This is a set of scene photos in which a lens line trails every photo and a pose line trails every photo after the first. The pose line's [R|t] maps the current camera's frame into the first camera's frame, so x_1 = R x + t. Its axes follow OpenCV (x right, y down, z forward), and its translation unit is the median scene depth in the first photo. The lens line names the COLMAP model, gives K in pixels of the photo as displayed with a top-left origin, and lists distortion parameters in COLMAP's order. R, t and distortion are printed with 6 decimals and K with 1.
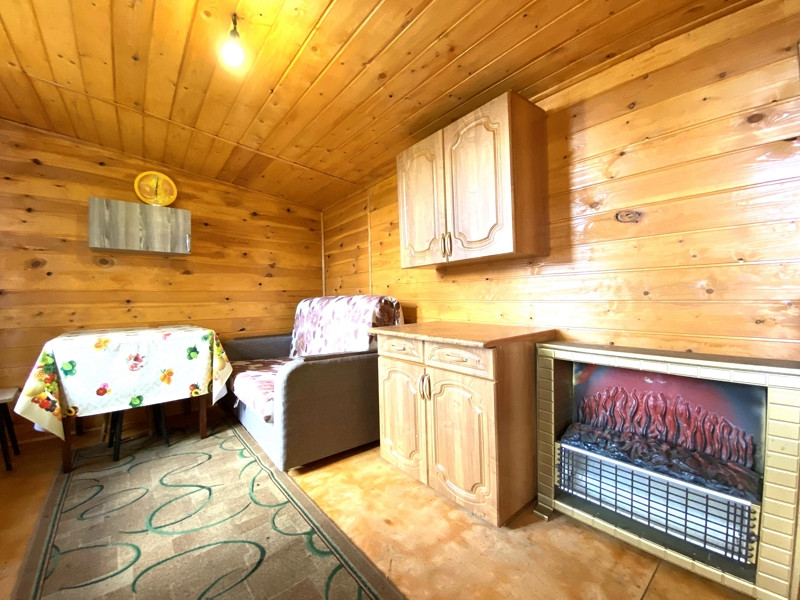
lens RADIAL K [[323.6, 0, 398.2], [0, 323.6, 298.1], [0, 0, 1]] dist [0.034941, -0.028533]
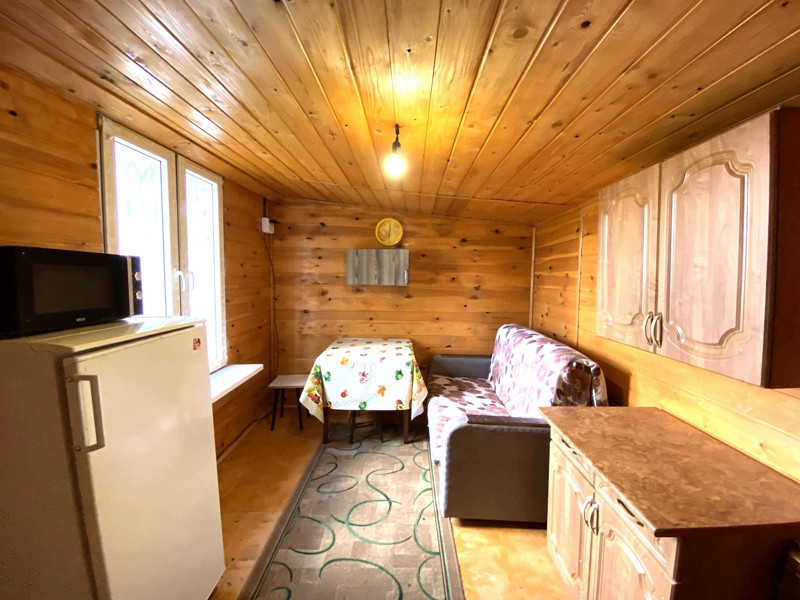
lens RADIAL K [[323.6, 0, 398.2], [0, 323.6, 298.1], [0, 0, 1]] dist [0.034941, -0.028533]
pose [[0.752200, 0.071511, -0.655043, 0.161627], [-0.022711, 0.996317, 0.082689, -0.236422], [0.658544, -0.047322, 0.751053, 0.091764]]
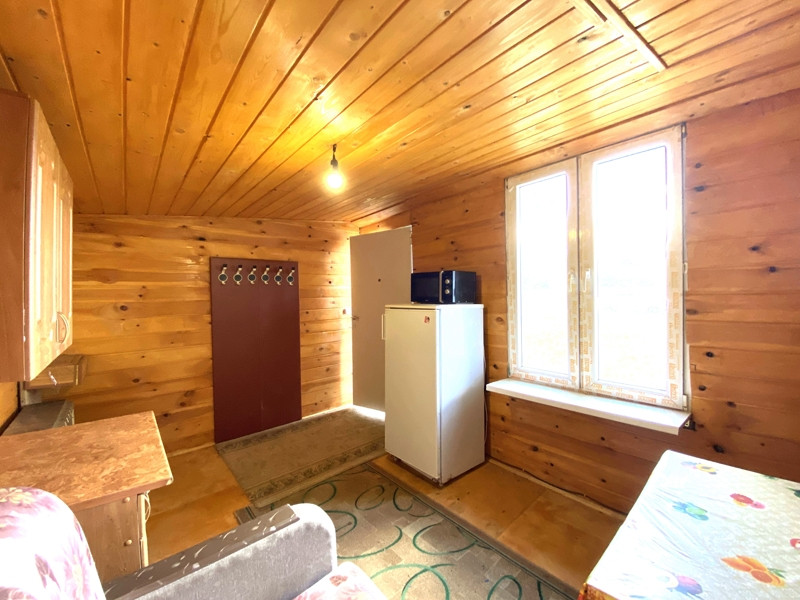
lens RADIAL K [[323.6, 0, 398.2], [0, 323.6, 298.1], [0, 0, 1]] dist [0.034941, -0.028533]
pose [[-0.999019, 0.039768, -0.019466, -0.430977], [0.039433, 0.999072, 0.017298, -0.181531], [0.020136, 0.016514, -0.999661, 1.394898]]
